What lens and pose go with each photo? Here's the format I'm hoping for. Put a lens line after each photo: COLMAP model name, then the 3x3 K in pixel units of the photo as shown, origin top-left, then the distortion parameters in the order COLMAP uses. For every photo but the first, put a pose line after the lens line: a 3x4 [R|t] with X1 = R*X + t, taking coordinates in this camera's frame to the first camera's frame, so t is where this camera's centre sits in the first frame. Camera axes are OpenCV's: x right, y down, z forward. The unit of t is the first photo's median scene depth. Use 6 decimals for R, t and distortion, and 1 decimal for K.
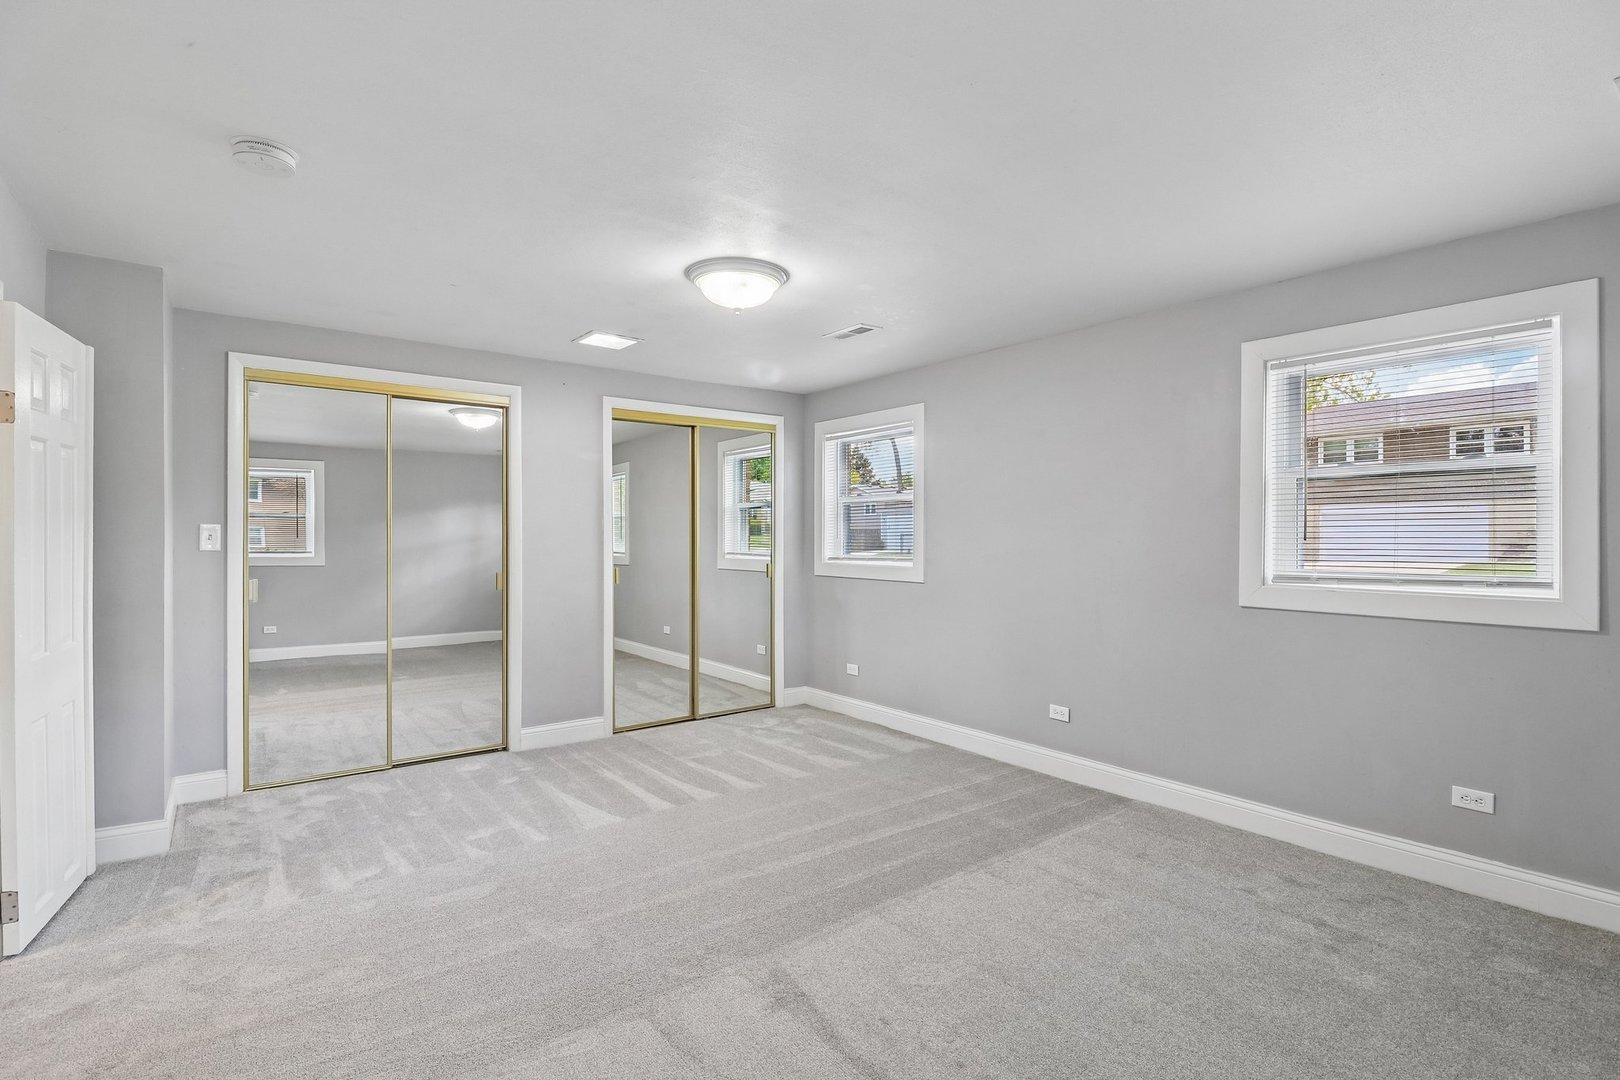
lens RADIAL K [[768.5, 0, 805.1], [0, 768.5, 535.2], [0, 0, 1]] dist [0.002222, -0.002627]
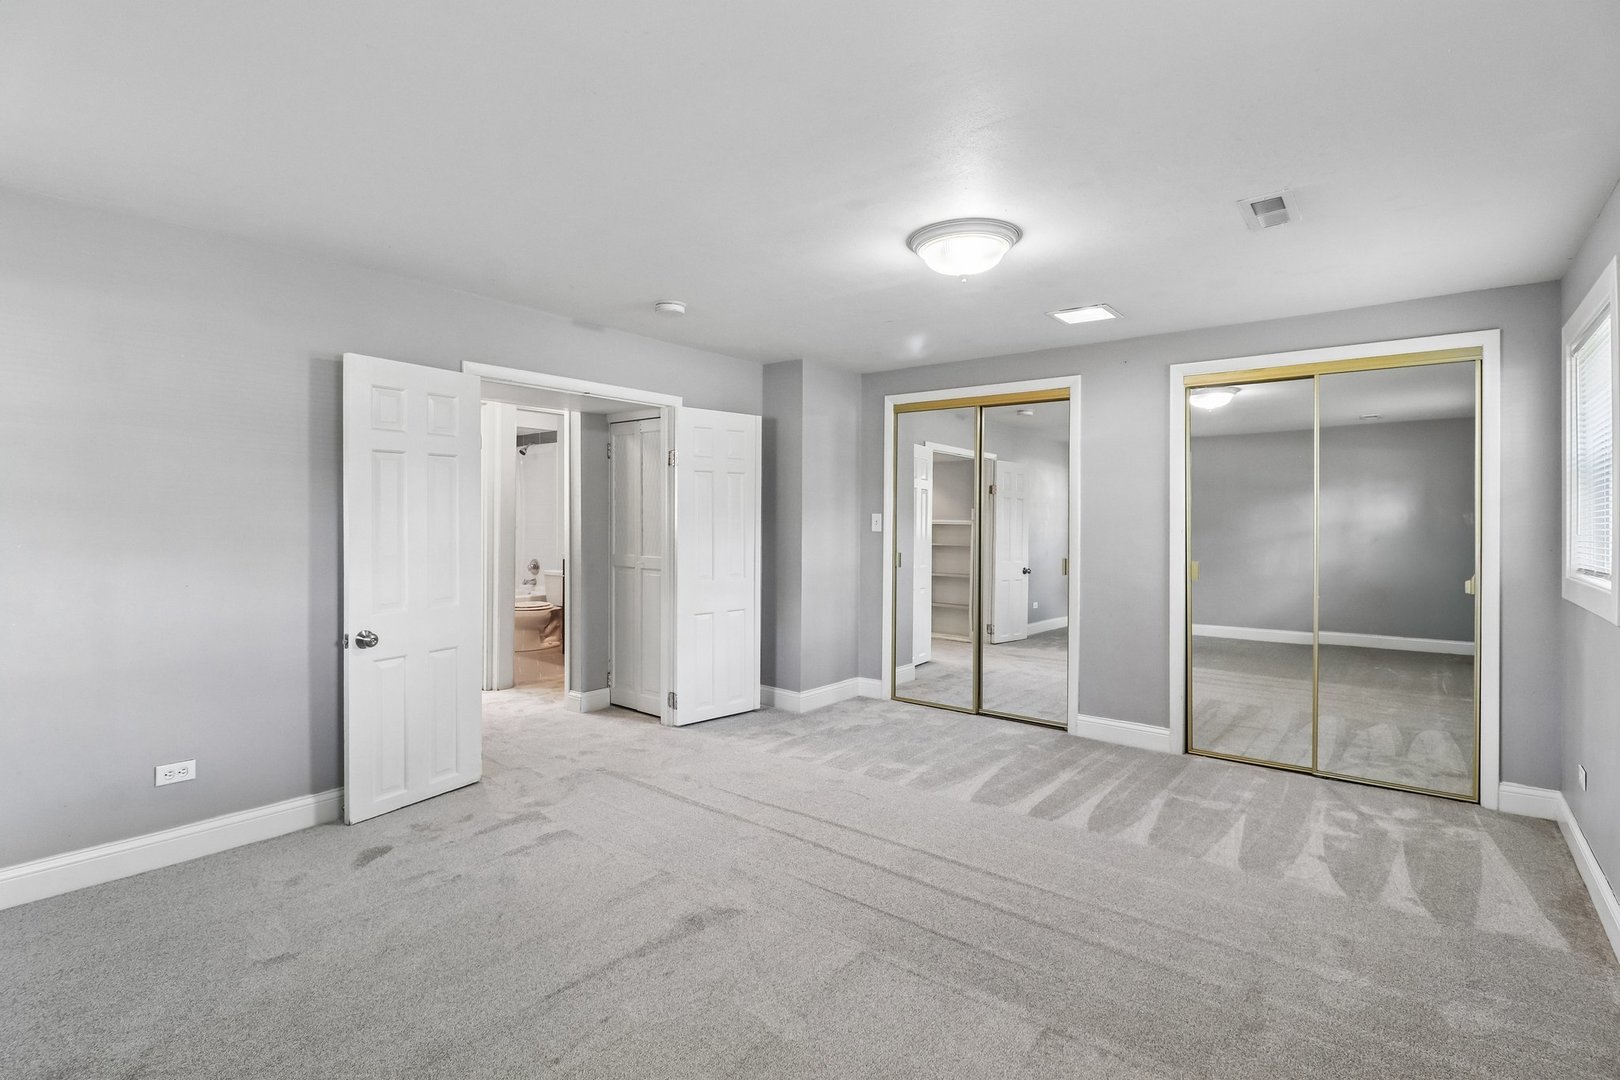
lens RADIAL K [[768.5, 0, 803.9], [0, 768.5, 532.3], [0, 0, 1]] dist [0.002222, -0.002627]
pose [[0.253642, 0.018074, -0.967129, 0.558484], [-0.006262, 0.999835, 0.017043, -0.002536], [0.967278, 0.001733, 0.253713, 0.429184]]
